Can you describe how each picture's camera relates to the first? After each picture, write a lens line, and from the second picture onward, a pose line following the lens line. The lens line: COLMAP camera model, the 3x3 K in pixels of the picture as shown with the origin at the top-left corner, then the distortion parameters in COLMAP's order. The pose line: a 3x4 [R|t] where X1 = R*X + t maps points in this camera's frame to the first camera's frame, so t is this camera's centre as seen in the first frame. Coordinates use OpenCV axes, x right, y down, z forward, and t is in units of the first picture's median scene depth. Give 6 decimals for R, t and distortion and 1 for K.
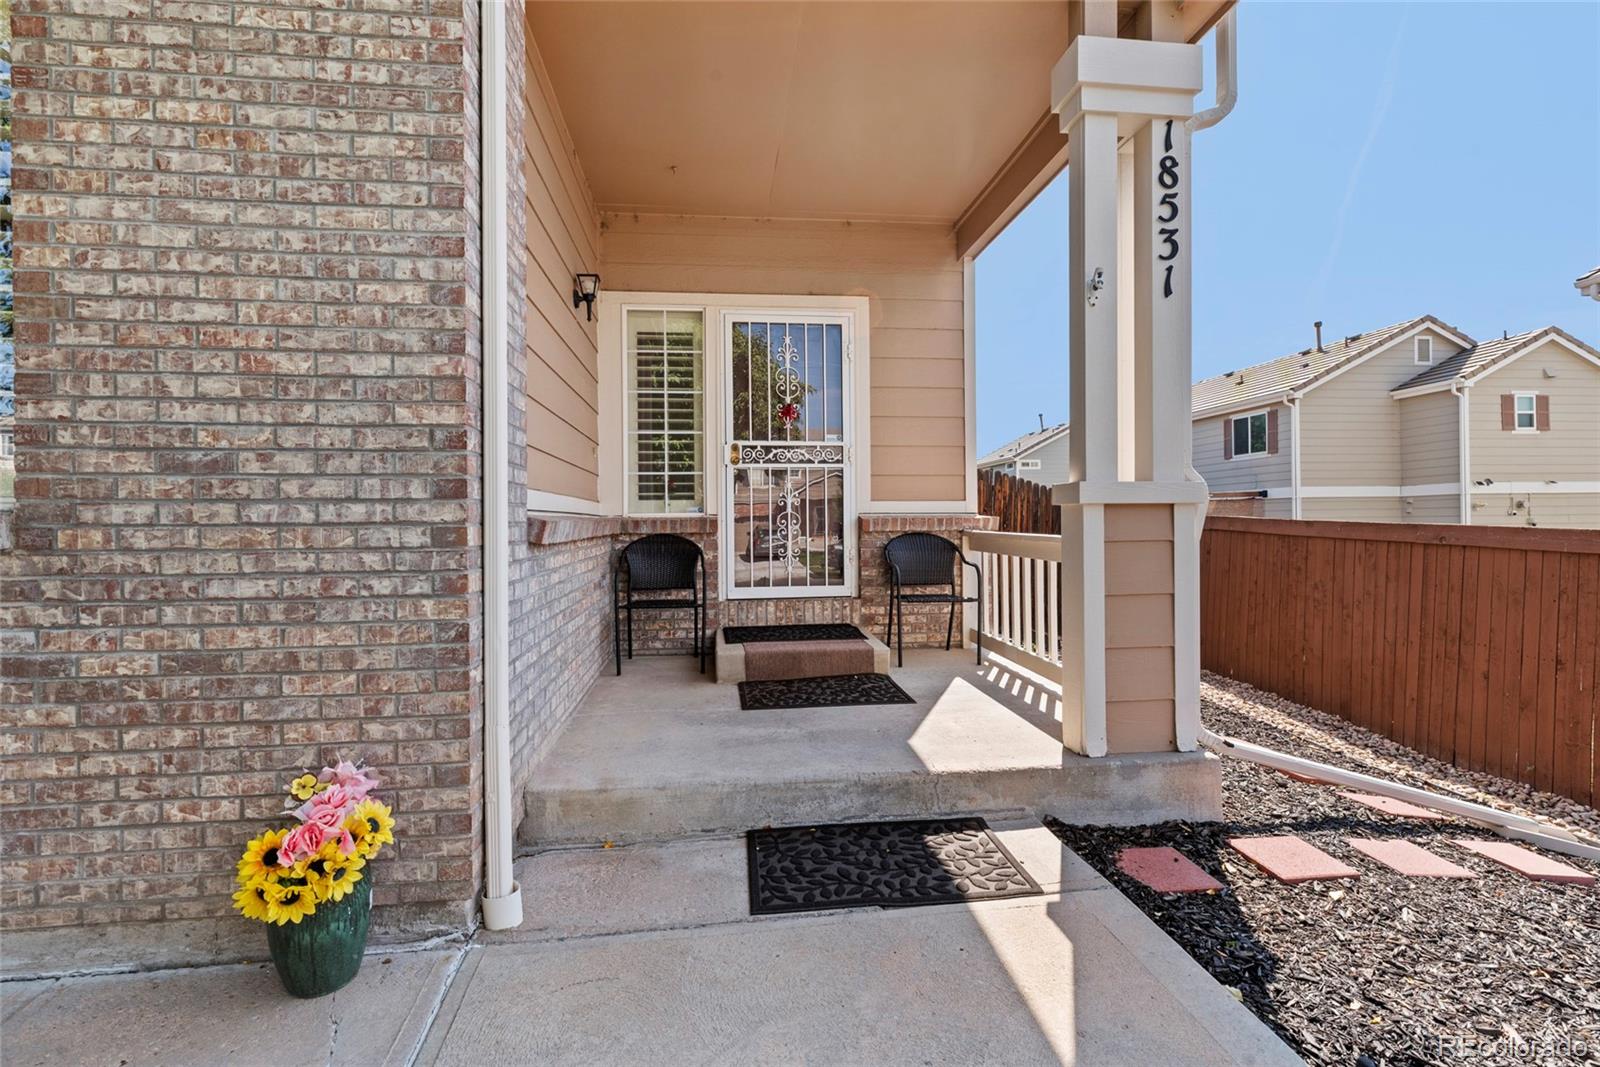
lens RADIAL K [[785.4, 0, 800.5], [0, 785.4, 533.2], [0, 0, 1]] dist [-0.000534, 0.002421]
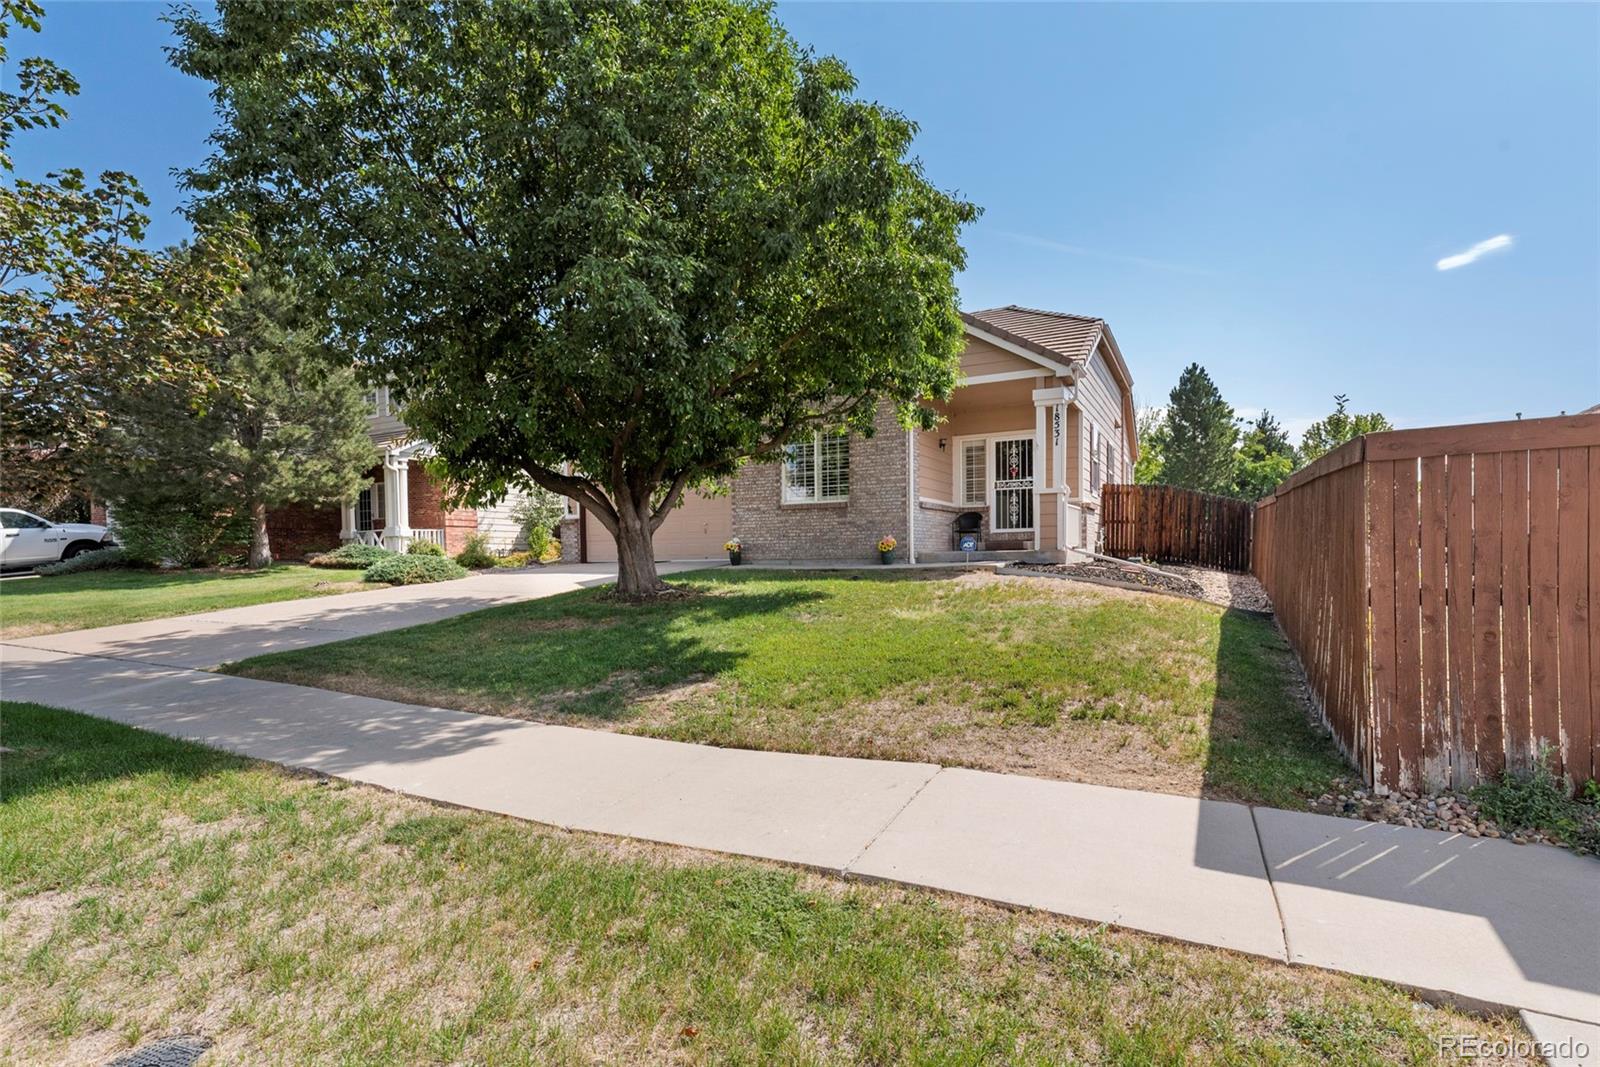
lens RADIAL K [[785.4, 0, 799.2], [0, 785.4, 546.7], [0, 0, 1]] dist [-0.000534, 0.002421]
pose [[0.826041, -0.010503, -0.563512, 1.003127], [-0.000173, 0.999822, -0.018889, 0.196138], [0.563610, 0.015701, 0.825892, -1.950235]]
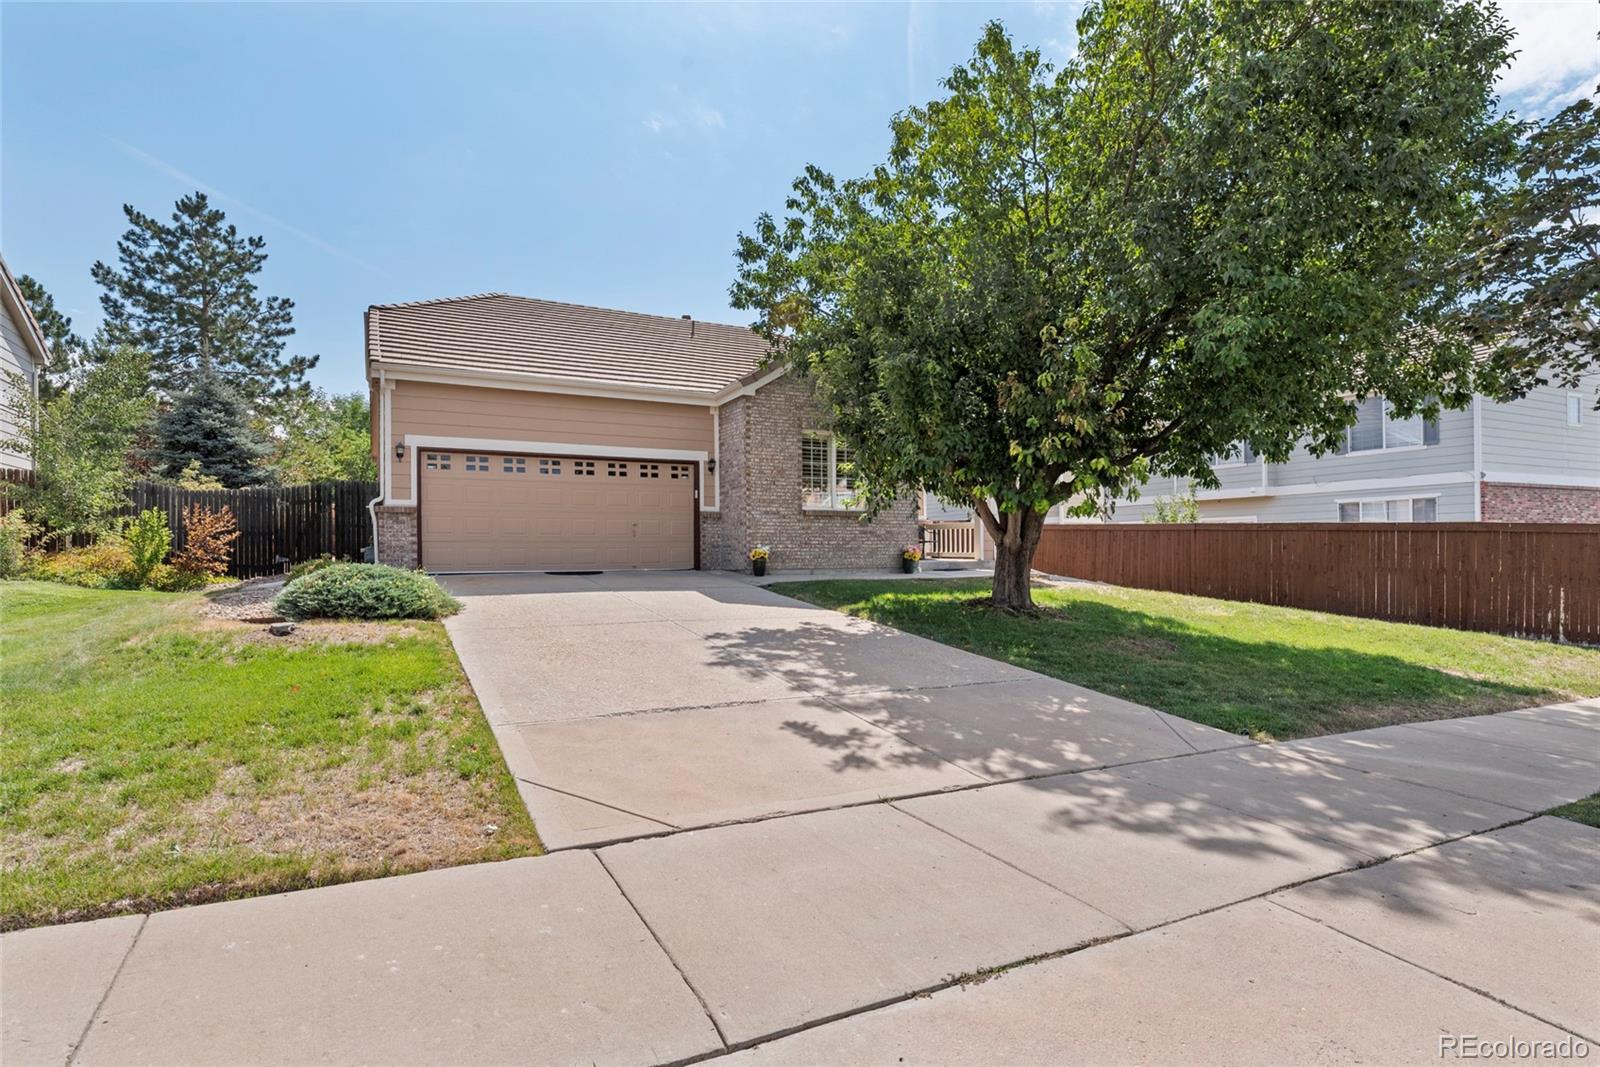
lens RADIAL K [[785.4, 0, 809.4], [0, 785.4, 543.7], [0, 0, 1]] dist [-0.000534, 0.002421]
pose [[0.938884, 0.007615, 0.344149, -1.505040], [0.001451, 0.999659, -0.026080, 0.173330], [-0.344230, 0.024985, 0.938553, -2.124731]]
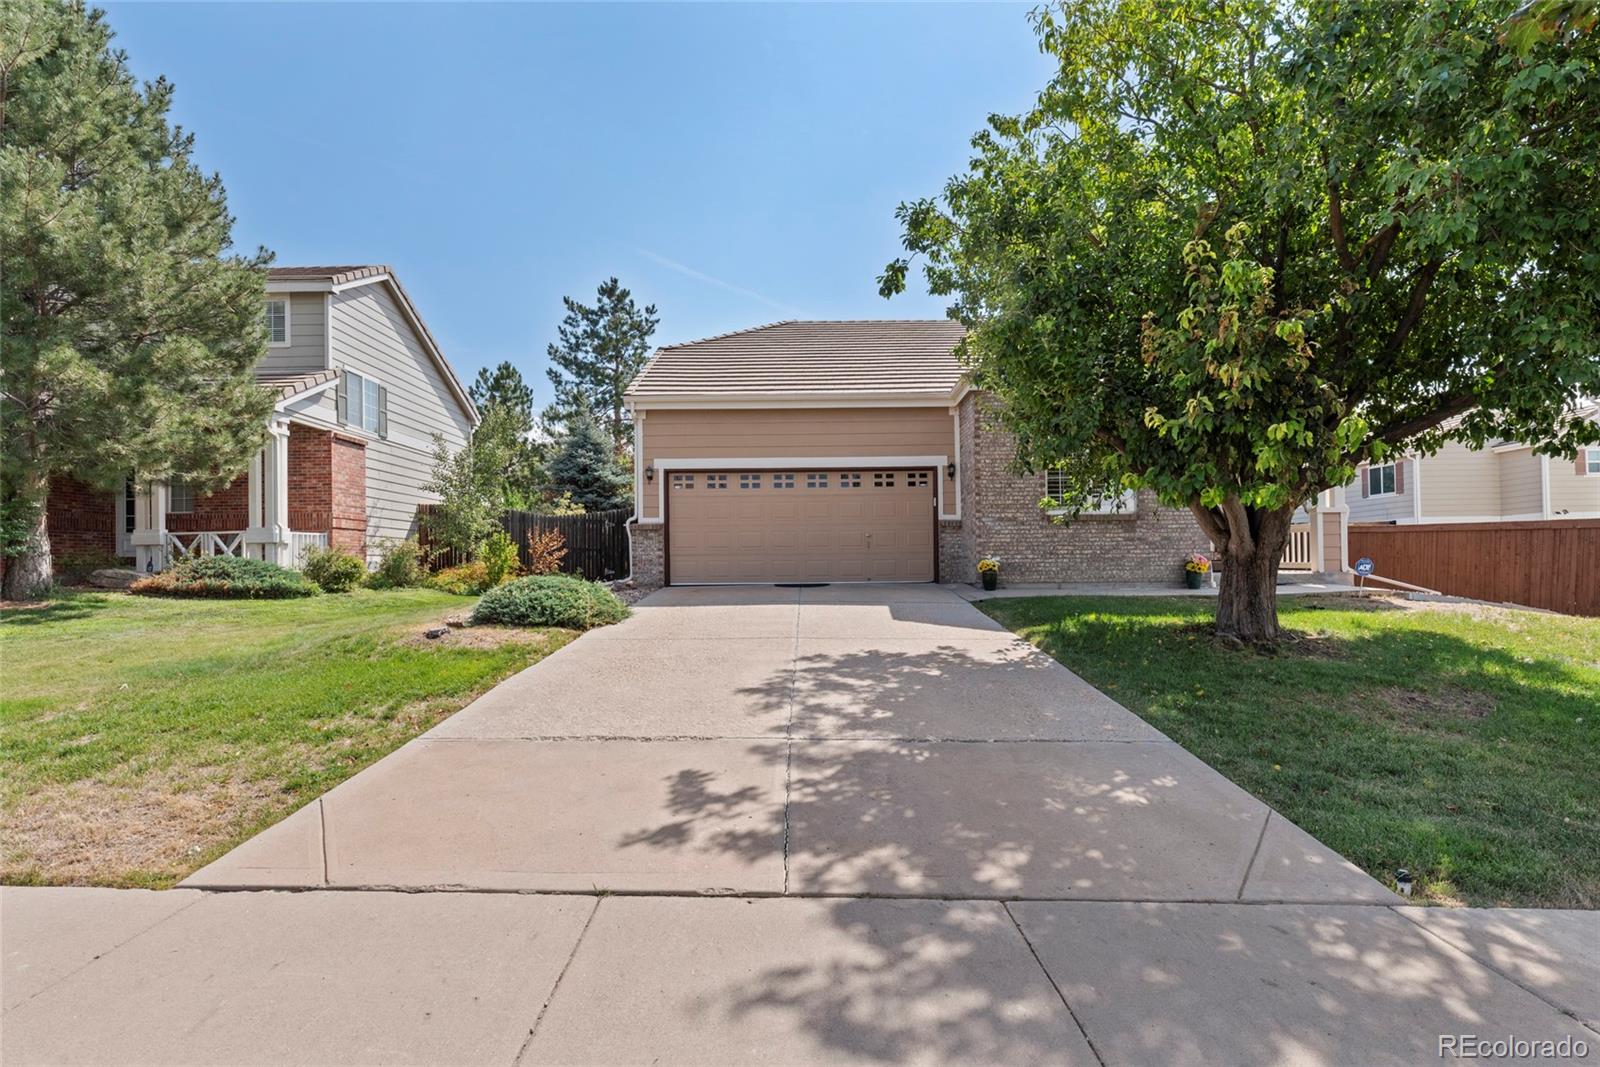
lens RADIAL K [[785.4, 0, 790.2], [0, 785.4, 547.1], [0, 0, 1]] dist [-0.000534, 0.002421]
pose [[0.989972, -0.004601, -0.141188, -1.041320], [-0.000515, 0.999345, -0.036178, 0.169016], [0.141262, 0.035888, 0.989322, -2.012000]]
